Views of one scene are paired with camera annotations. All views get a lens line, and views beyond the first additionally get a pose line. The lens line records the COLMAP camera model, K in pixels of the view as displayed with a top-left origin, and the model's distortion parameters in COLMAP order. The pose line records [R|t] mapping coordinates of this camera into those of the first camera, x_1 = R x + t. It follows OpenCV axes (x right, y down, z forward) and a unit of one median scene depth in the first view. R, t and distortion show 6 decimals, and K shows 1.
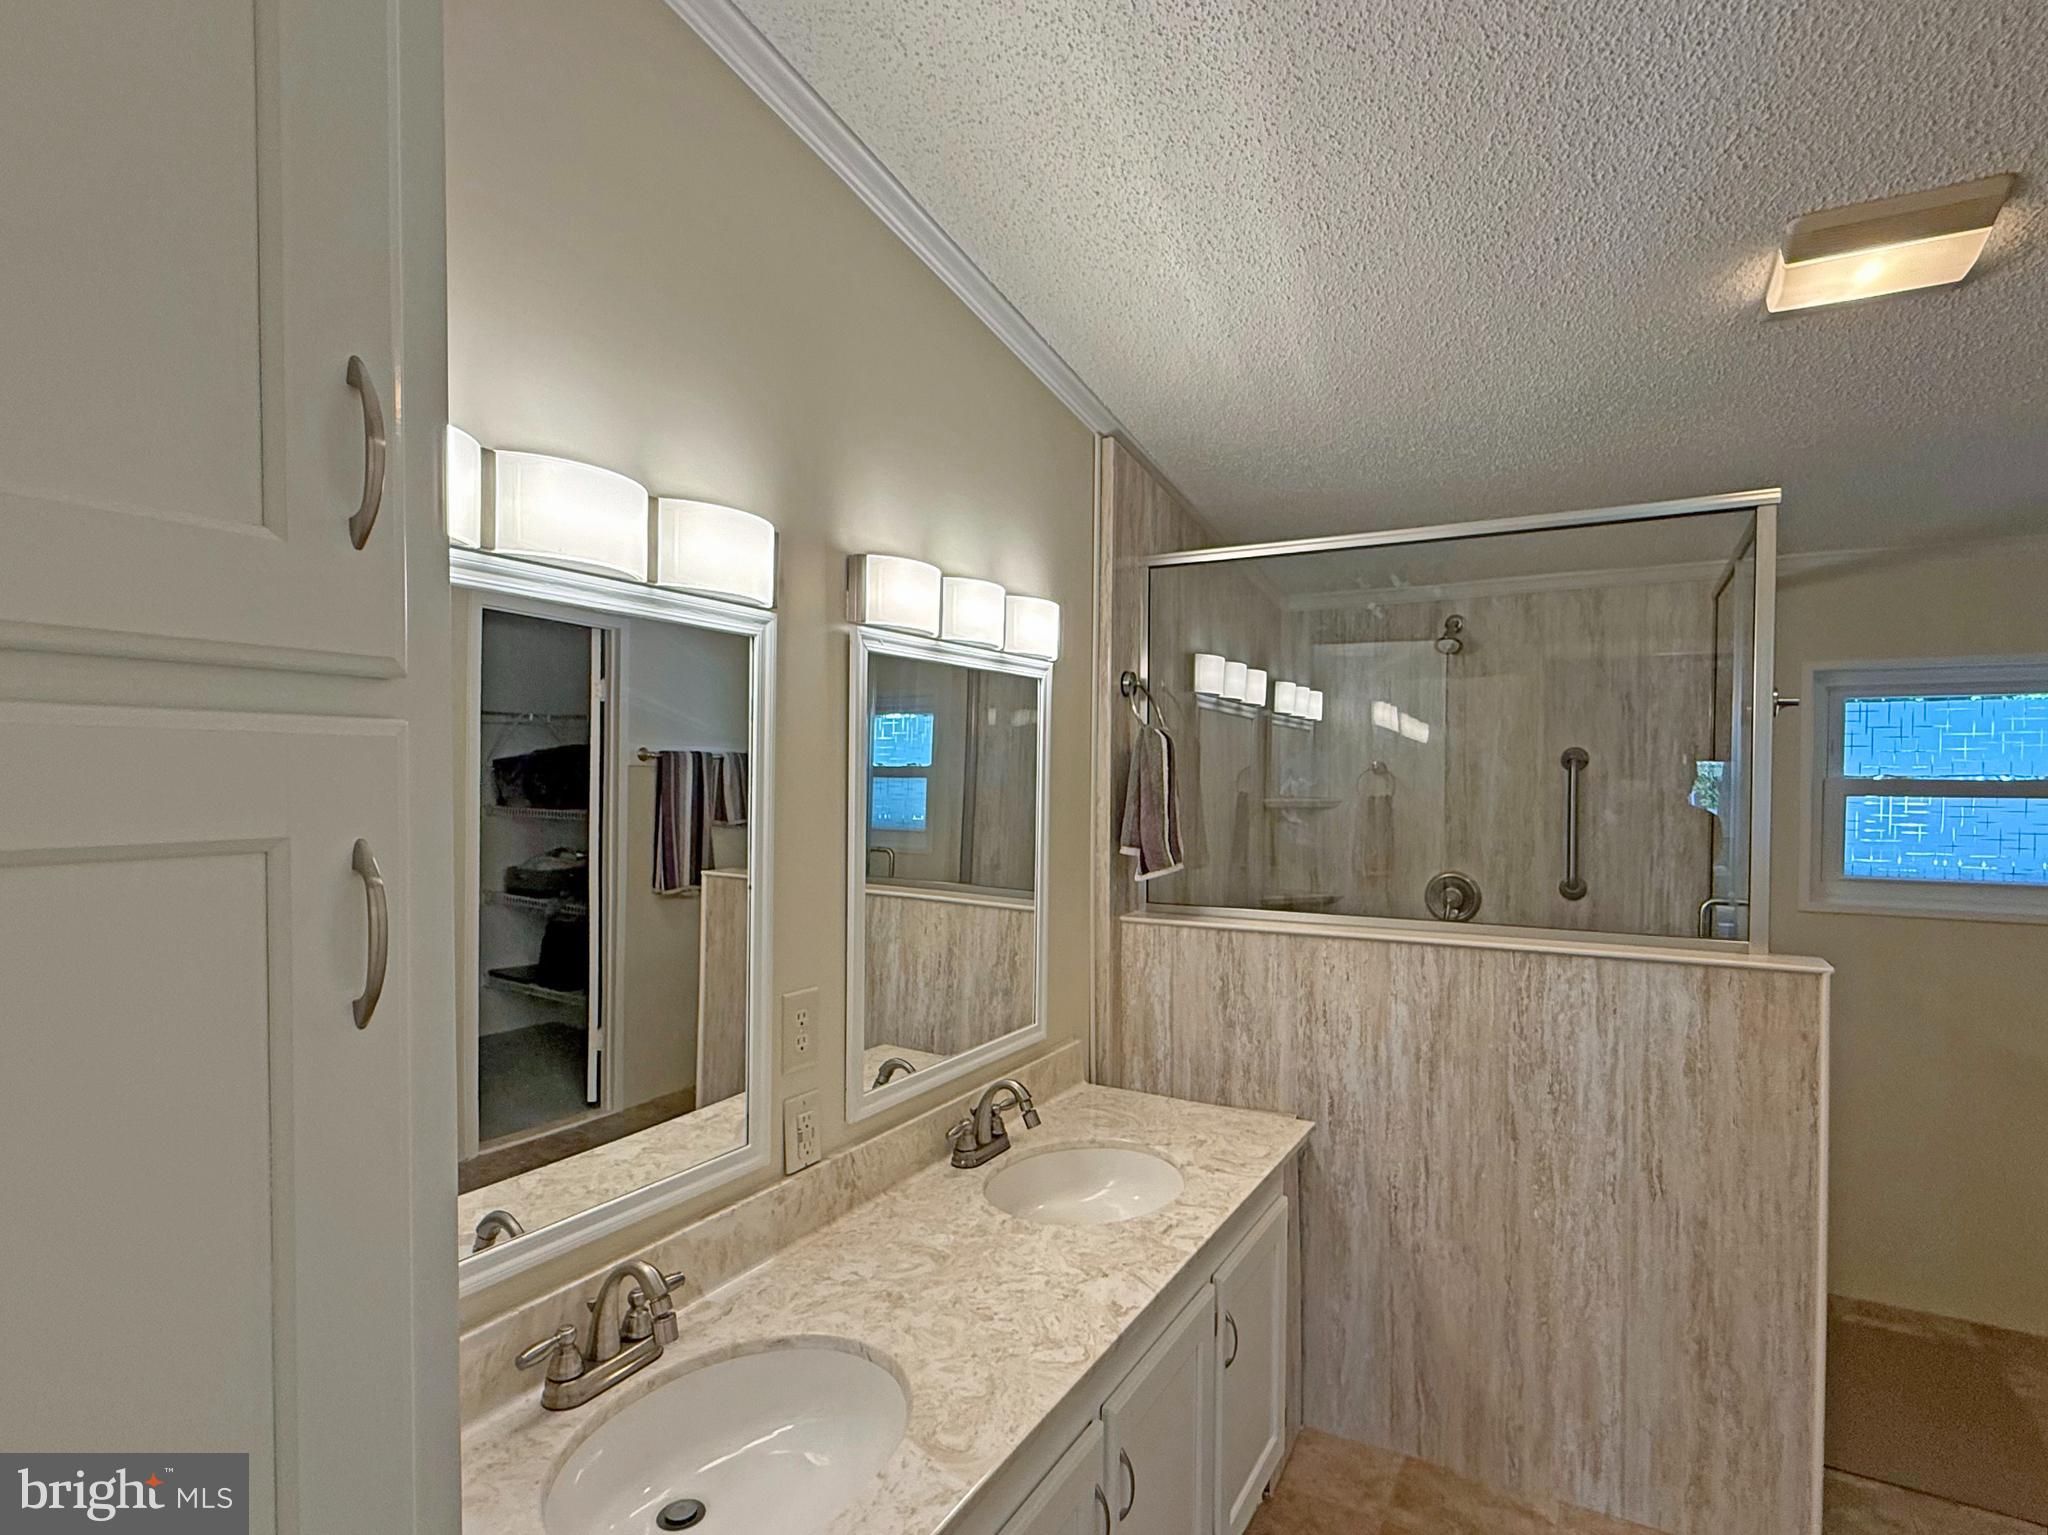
lens RADIAL K [[1057.3, 0, 1024.0], [0, 1057.3, 767.5], [0, 0, 1]] dist [0.006638, 0.000518]
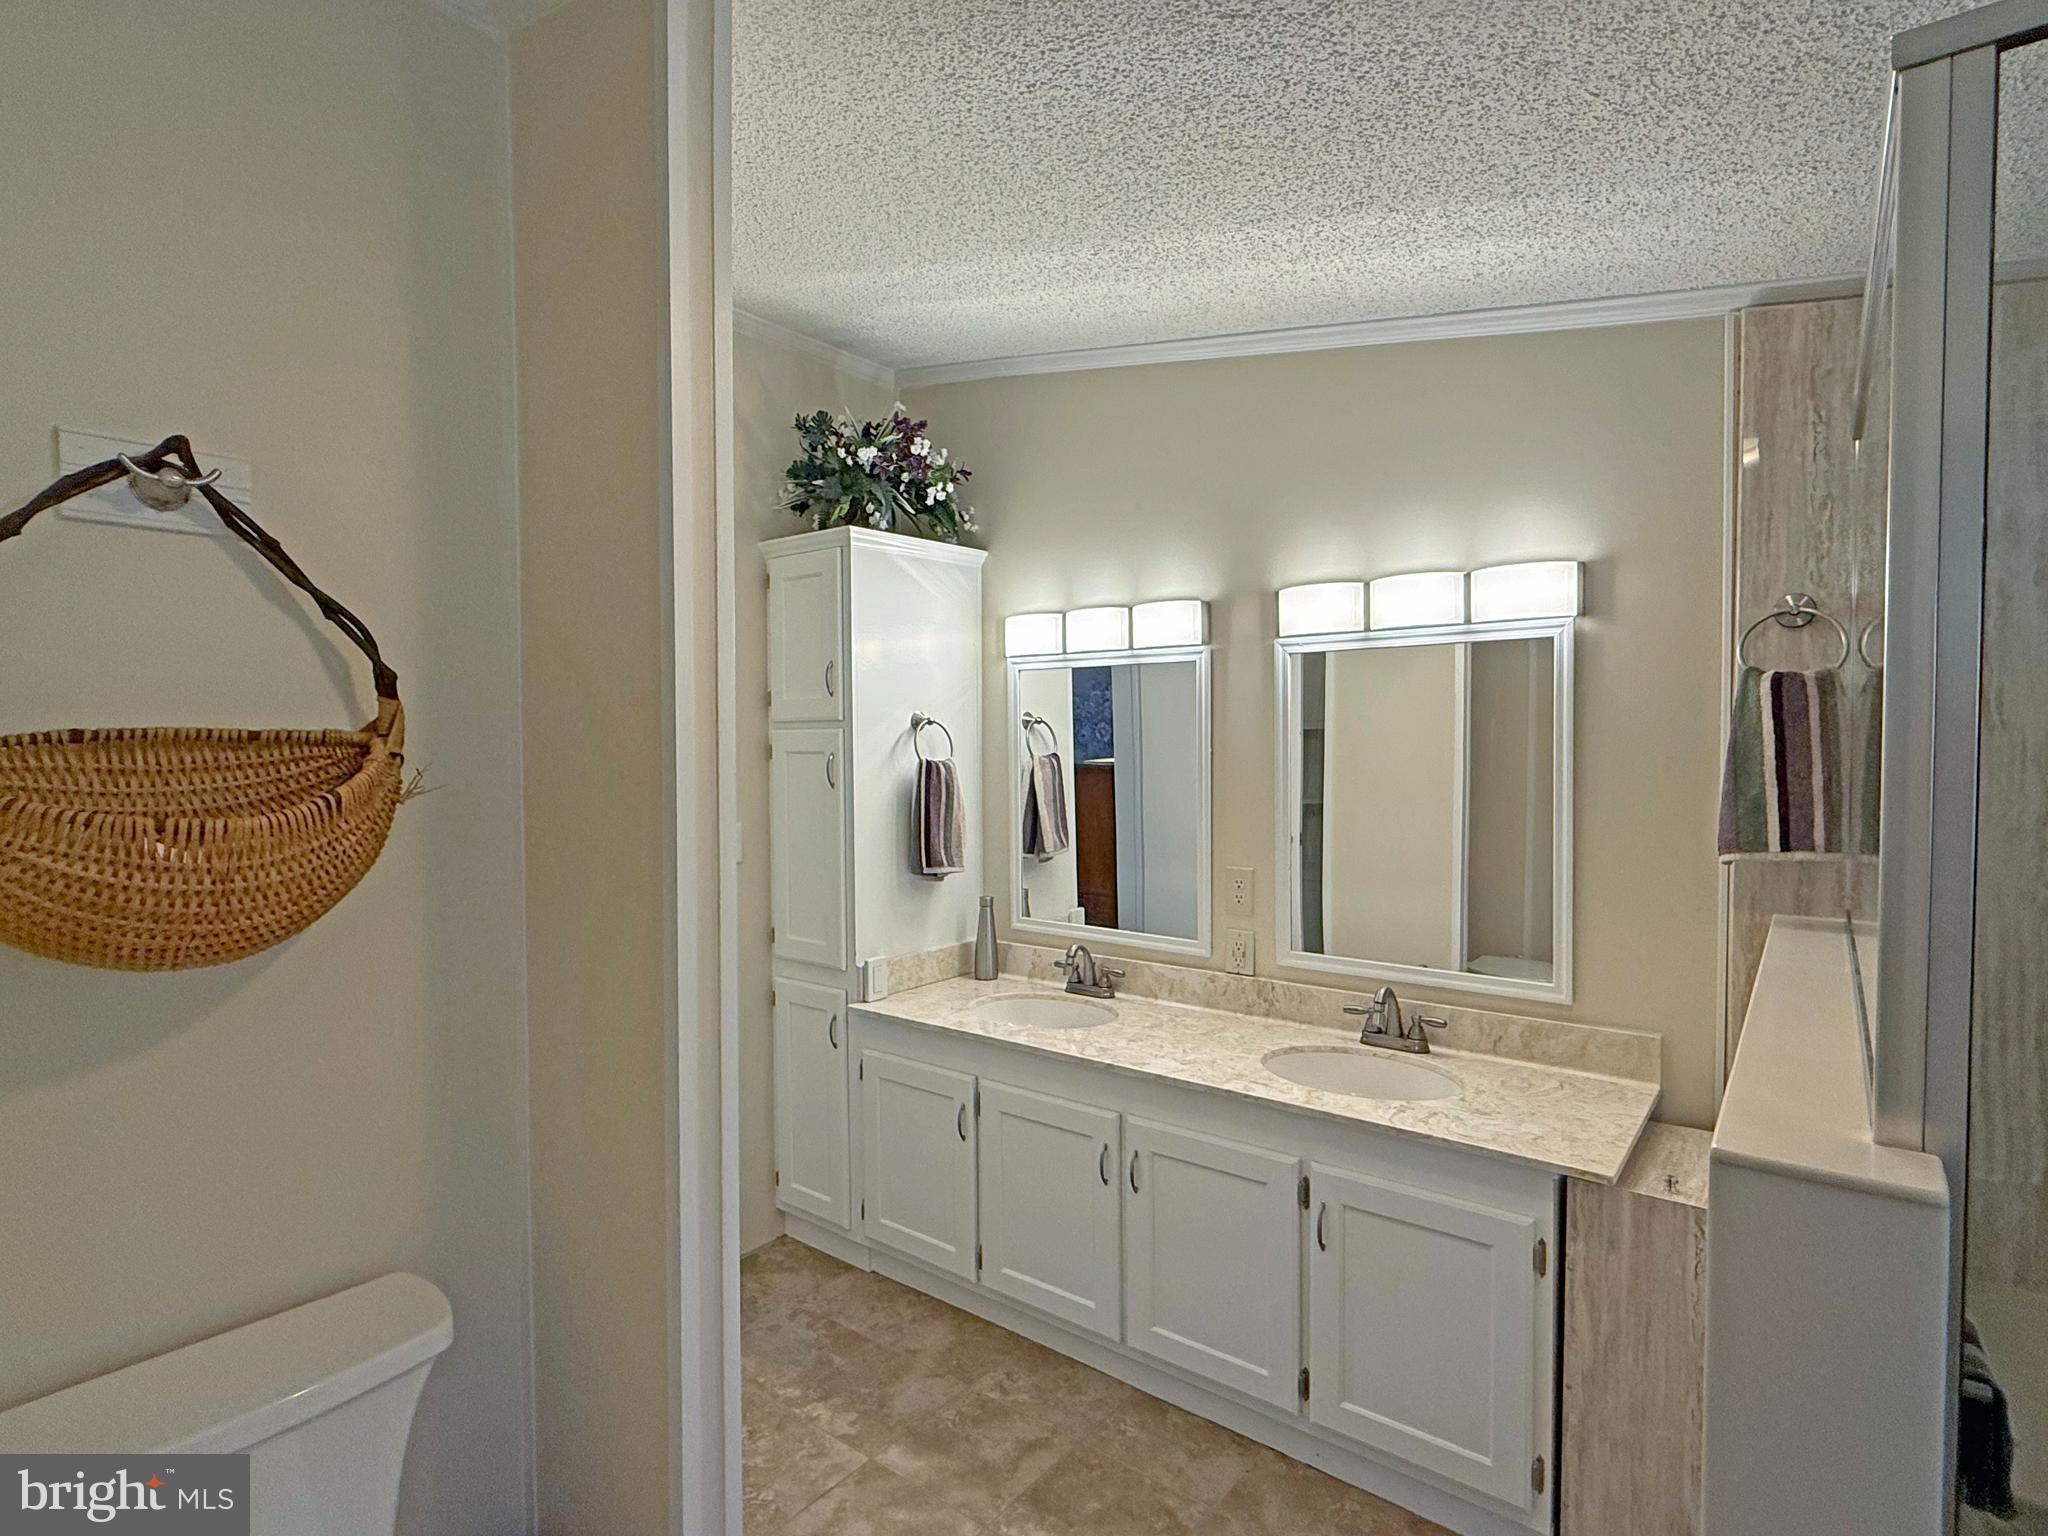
lens RADIAL K [[1057.3, 0, 1024.0], [0, 1057.3, 768.0], [0, 0, 1]] dist [0.006638, 0.000518]
pose [[-0.144613, 0.023459, -0.989210, 1.500231], [0.015233, 0.999653, 0.021480, 0.012513], [0.989371, -0.011962, -0.144920, 0.925133]]
